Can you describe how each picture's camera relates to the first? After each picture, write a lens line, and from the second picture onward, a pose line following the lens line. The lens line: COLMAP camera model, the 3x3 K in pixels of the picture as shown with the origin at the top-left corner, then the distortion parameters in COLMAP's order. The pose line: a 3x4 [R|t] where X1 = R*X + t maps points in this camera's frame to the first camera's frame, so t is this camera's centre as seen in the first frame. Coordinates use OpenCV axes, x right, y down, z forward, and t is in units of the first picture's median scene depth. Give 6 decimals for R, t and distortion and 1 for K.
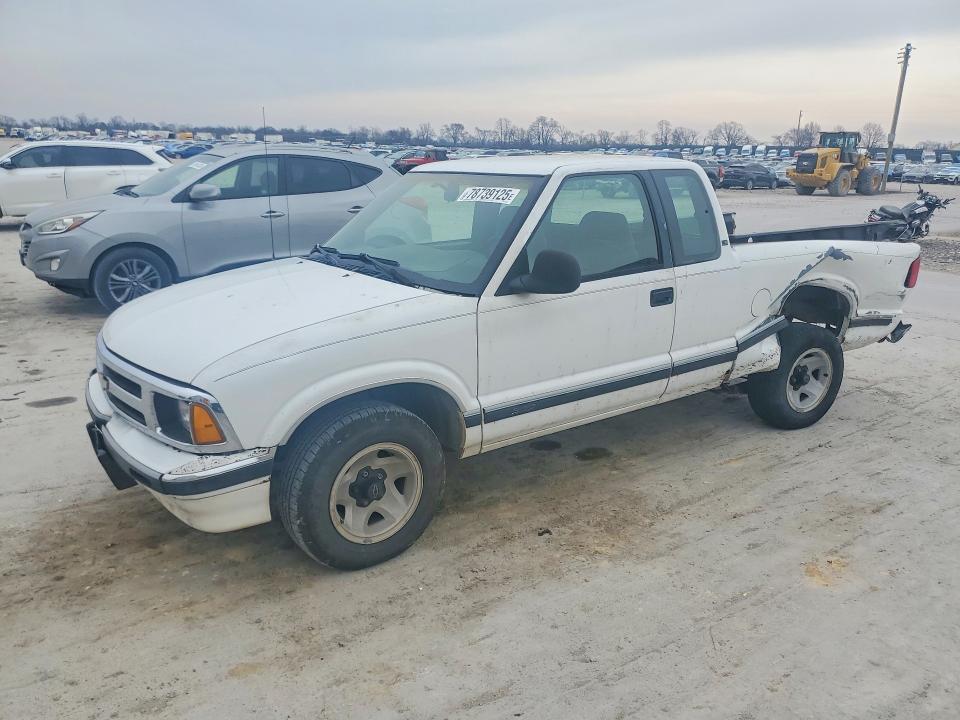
lens RADIAL K [[747.4, 0, 480.0], [0, 747.4, 360.0], [0, 0, 1]] dist [0.019814, -0.008270]
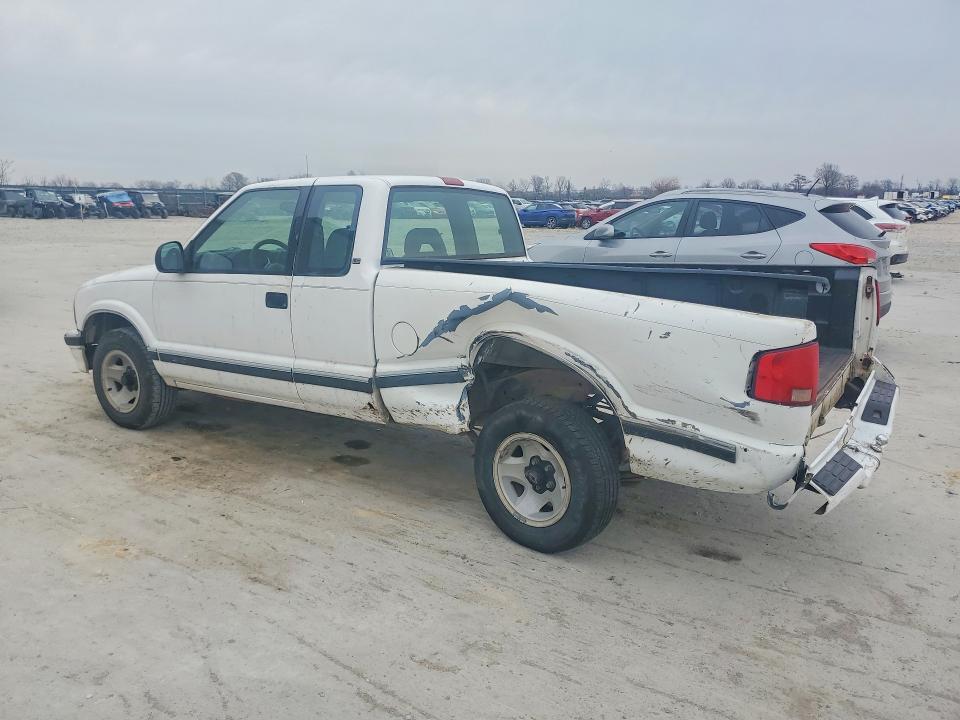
lens RADIAL K [[747.4, 0, 480.0], [0, 747.4, 360.0], [0, 0, 1]] dist [0.019814, -0.008270]
pose [[0.357149, 0.171298, -0.918205, 1.253705], [-0.250506, 0.964592, 0.082514, -0.152350], [0.899828, 0.200546, 0.387415, 0.805268]]
